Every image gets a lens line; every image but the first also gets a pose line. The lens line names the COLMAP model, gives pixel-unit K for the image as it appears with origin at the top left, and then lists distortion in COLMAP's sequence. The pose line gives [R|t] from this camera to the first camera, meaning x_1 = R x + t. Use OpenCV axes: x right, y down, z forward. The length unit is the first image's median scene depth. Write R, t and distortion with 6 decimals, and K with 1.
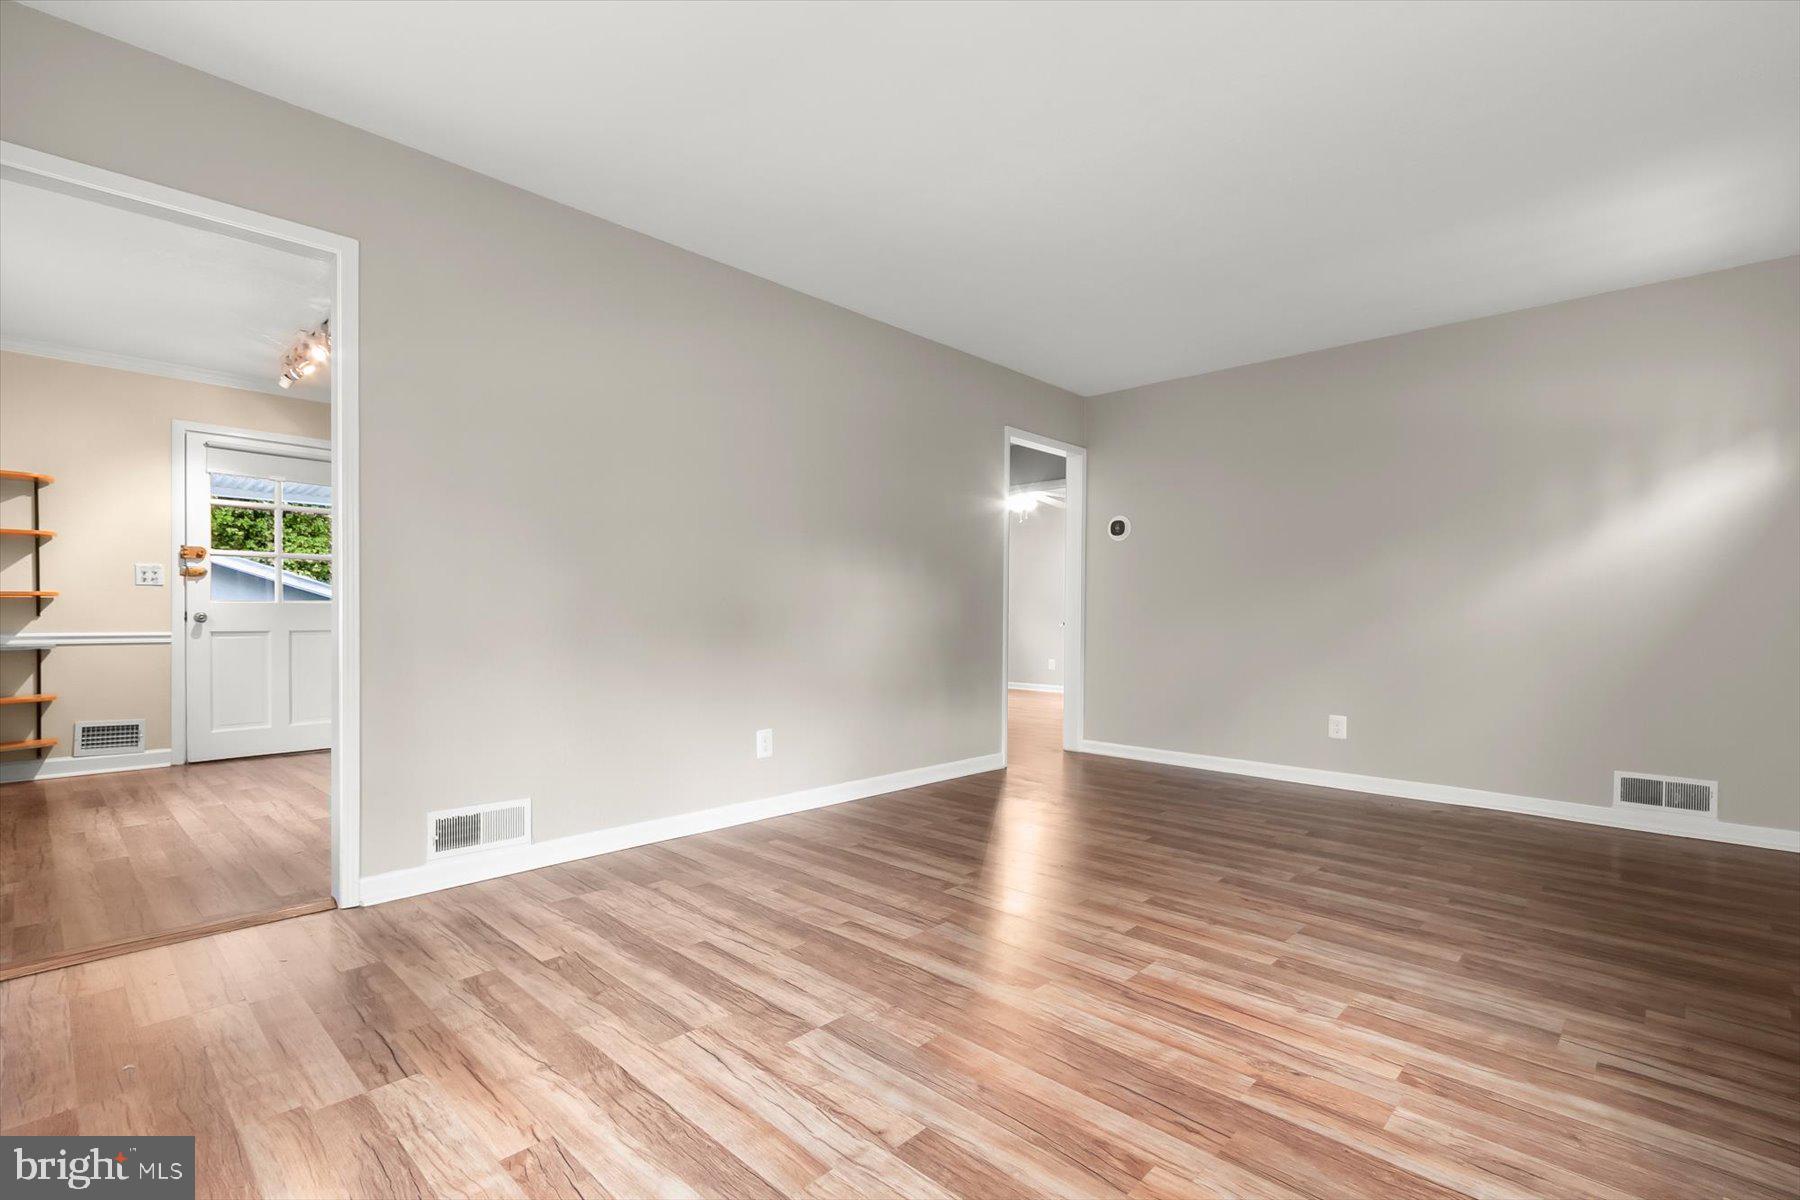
lens RADIAL K [[827.4, 0, 890.1], [0, 827.4, 606.9], [0, 0, 1]] dist [0.002352, 0.001240]
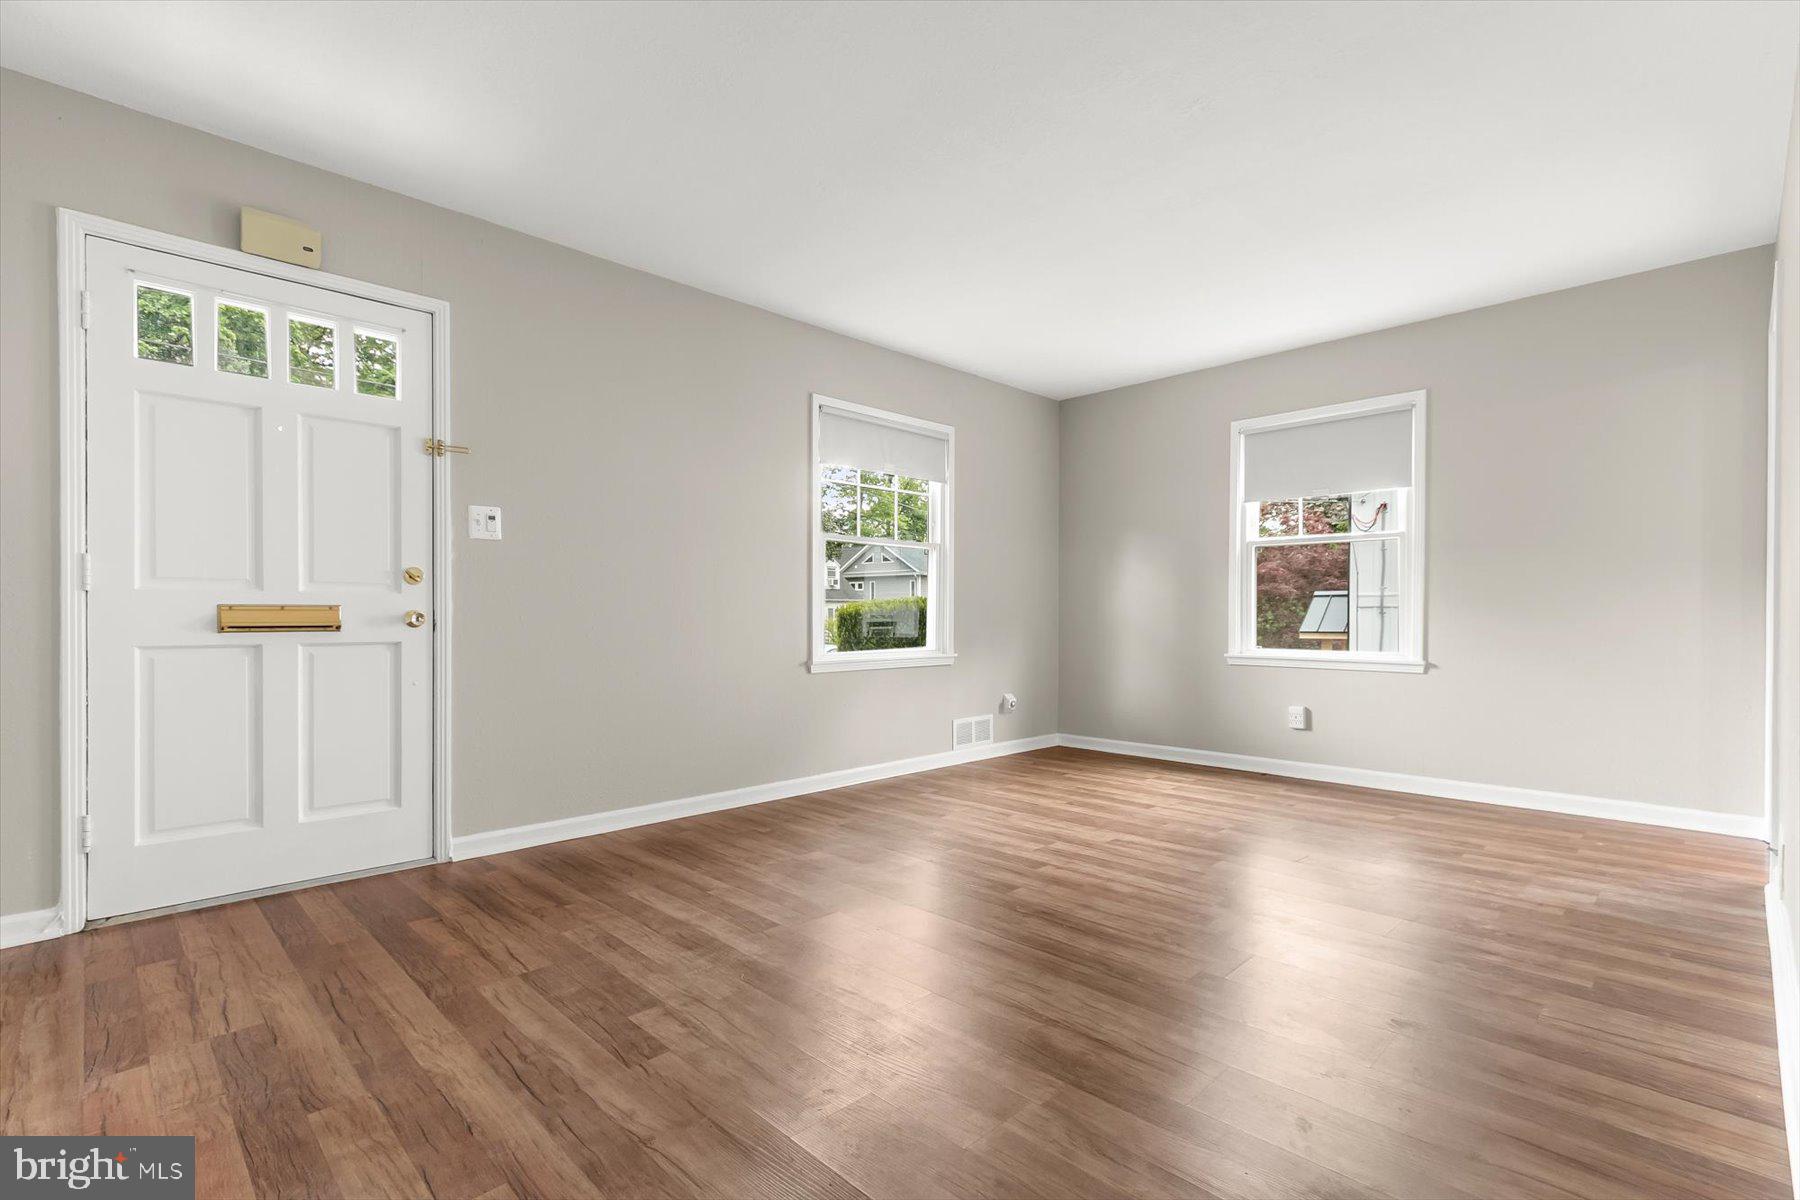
lens RADIAL K [[827.4, 0, 895.1], [0, 827.4, 625.1], [0, 0, 1]] dist [0.002352, 0.001240]
pose [[-0.999726, -0.007364, 0.022233, 0.547586], [-0.007336, 0.999972, 0.001334, 0.039142], [-0.022242, 0.001171, -0.999752, 2.520273]]
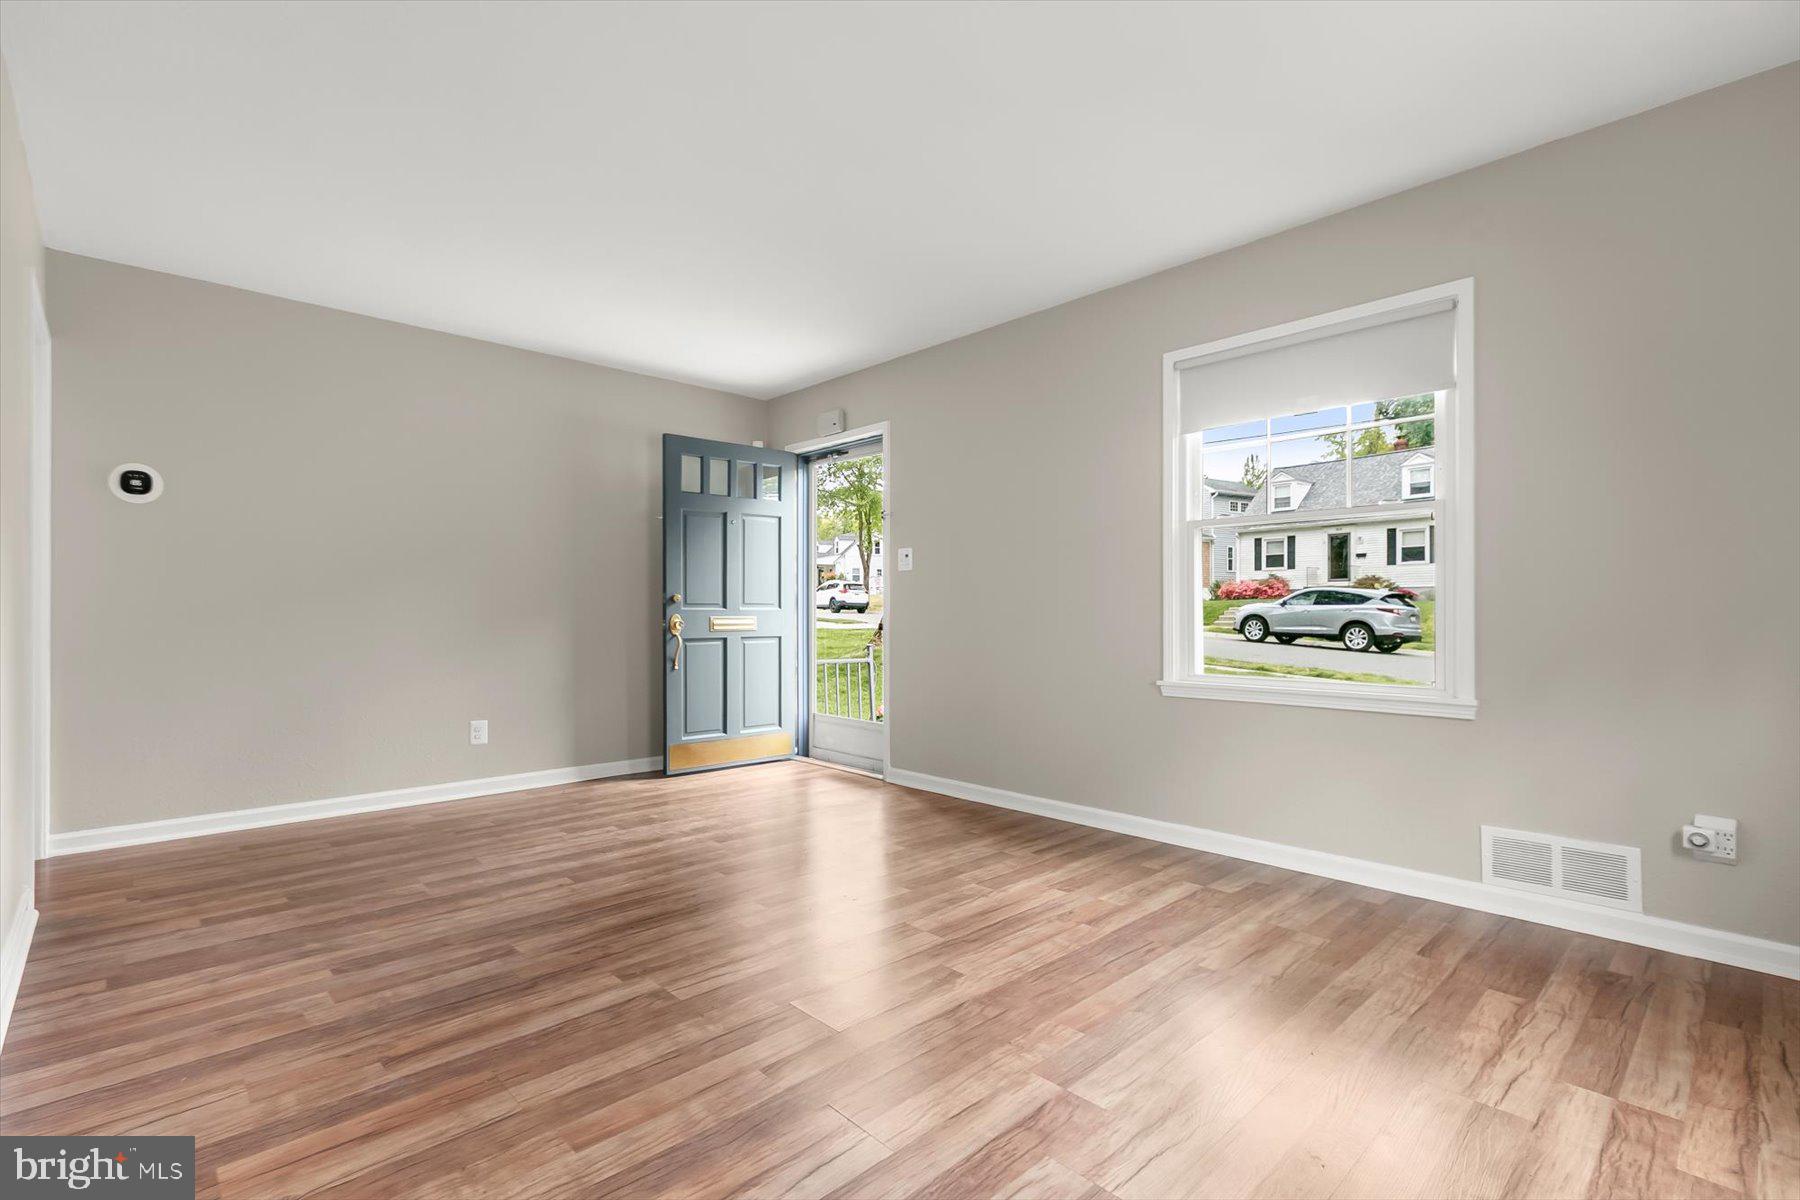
lens RADIAL K [[827.4, 0, 897.4], [0, 827.4, 627.1], [0, 0, 1]] dist [0.002352, 0.001240]
pose [[0.040698, -0.026303, 0.998825, -0.853034], [-0.007524, 0.999617, 0.026630, -0.016761], [-0.999143, -0.008599, 0.040484, 0.998297]]
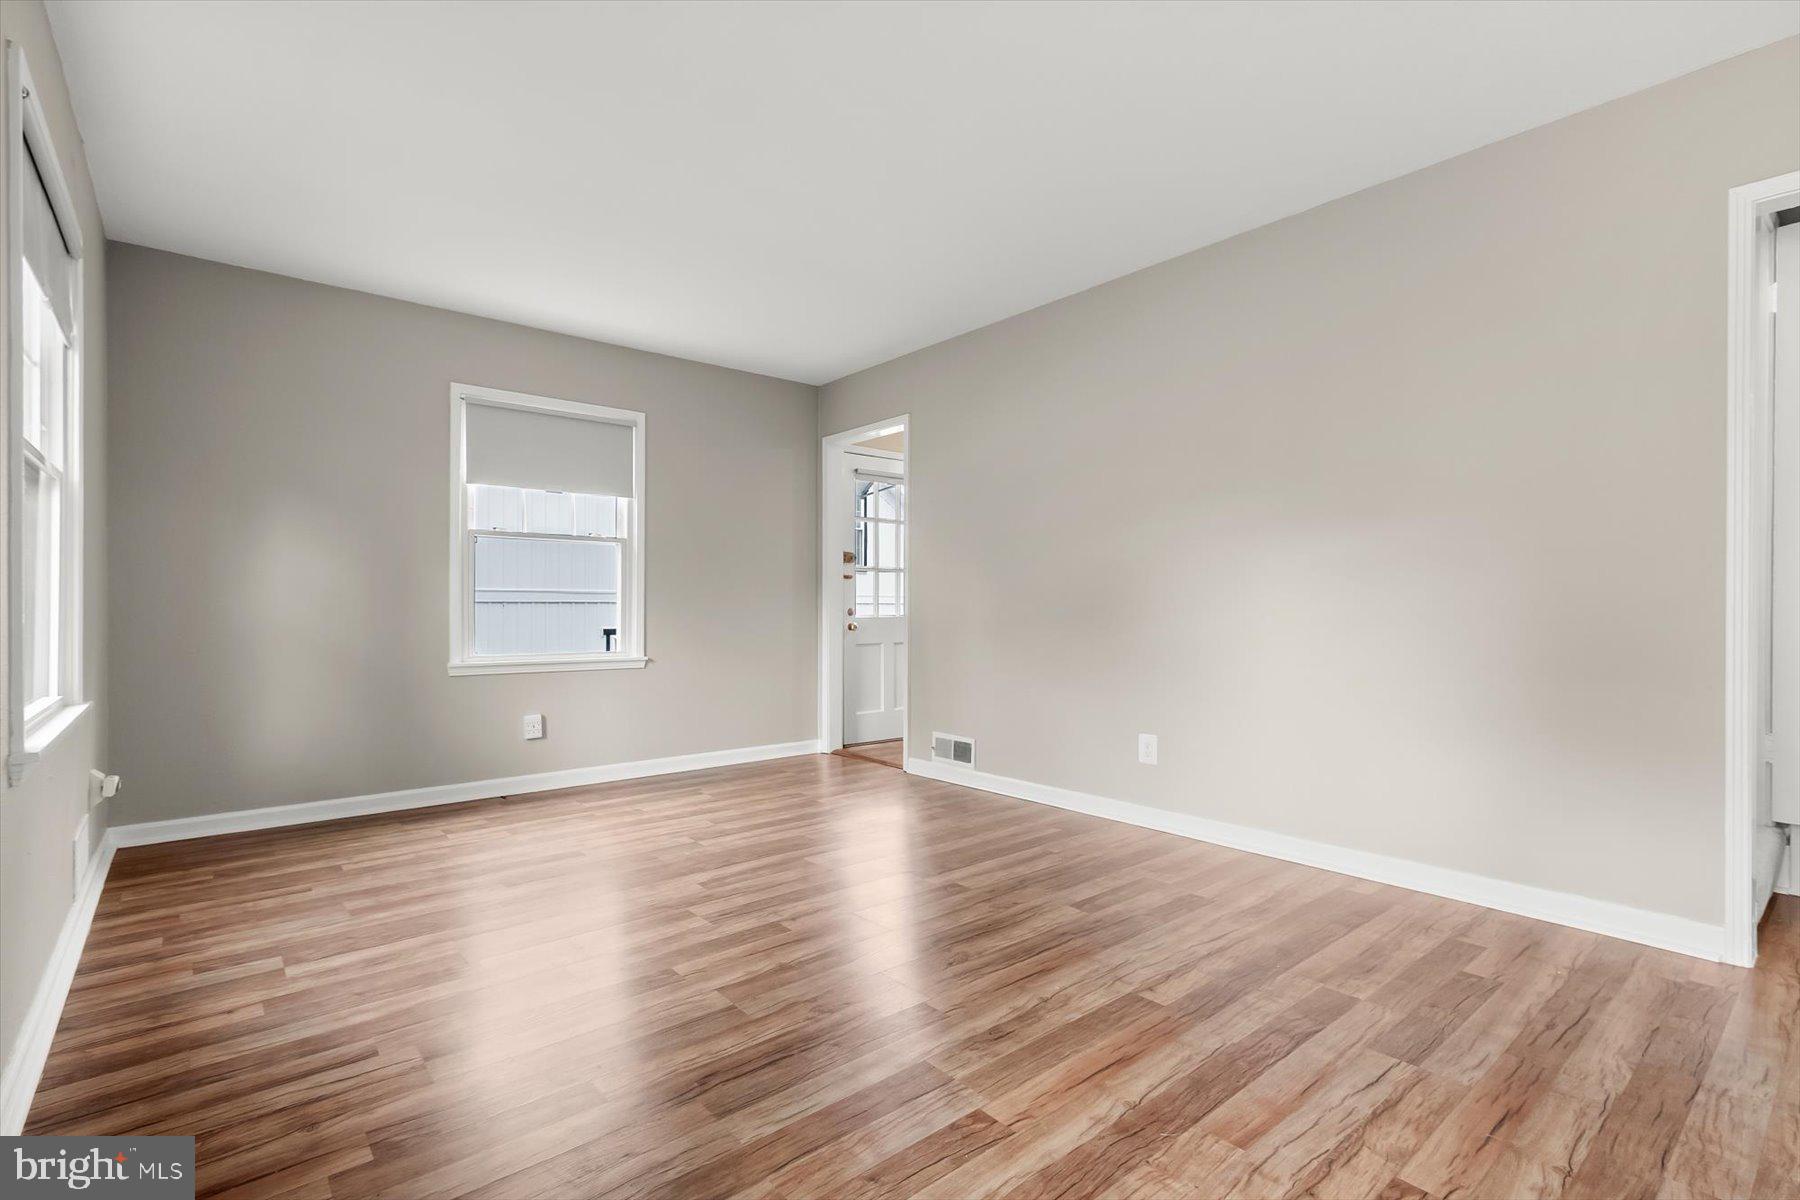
lens RADIAL K [[827.4, 0, 897.6], [0, 827.4, 628.3], [0, 0, 1]] dist [0.002352, 0.001240]
pose [[-0.098190, 0.019174, -0.994983, 1.453369], [0.008276, 0.999796, 0.018450, 0.007247], [0.995133, -0.006422, -0.098328, 1.408281]]
